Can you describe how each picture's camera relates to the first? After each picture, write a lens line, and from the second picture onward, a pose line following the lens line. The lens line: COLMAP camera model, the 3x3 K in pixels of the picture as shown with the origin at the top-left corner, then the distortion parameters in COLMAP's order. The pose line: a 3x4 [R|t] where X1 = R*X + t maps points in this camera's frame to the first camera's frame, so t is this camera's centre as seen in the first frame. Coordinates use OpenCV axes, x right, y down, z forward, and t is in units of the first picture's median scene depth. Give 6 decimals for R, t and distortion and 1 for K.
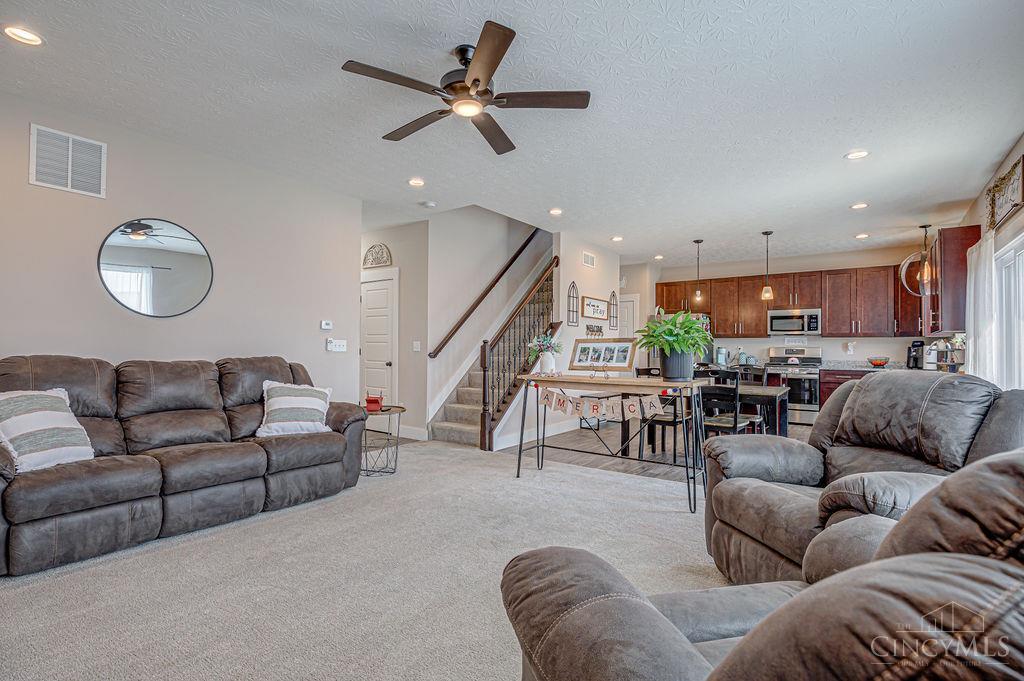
lens RADIAL K [[488.3, 0, 506.8], [0, 488.3, 343.3], [0, 0, 1]] dist [-0.010655, -0.000167]
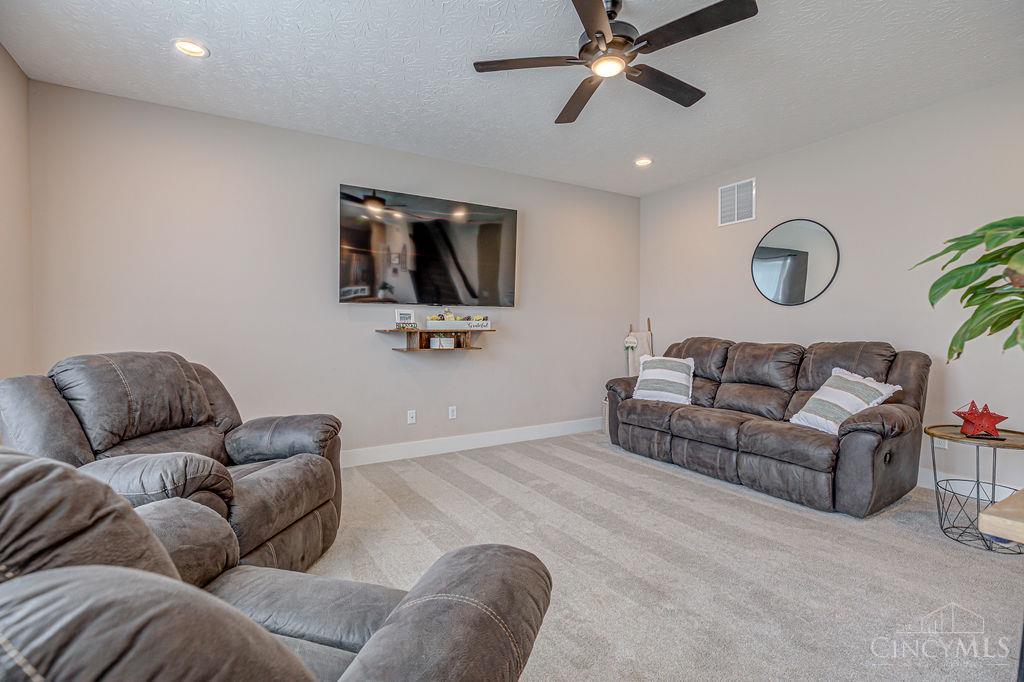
lens RADIAL K [[472.9, 0, 514.5], [0, 472.9, 334.9], [0, 0, 1]] dist [-0.002614, -0.000383]
pose [[-0.375116, 0.001184, -0.926977, 0.290903], [0.009386, 0.999953, -0.002521, 0.006705], [0.926930, -0.009646, -0.375109, 0.416841]]
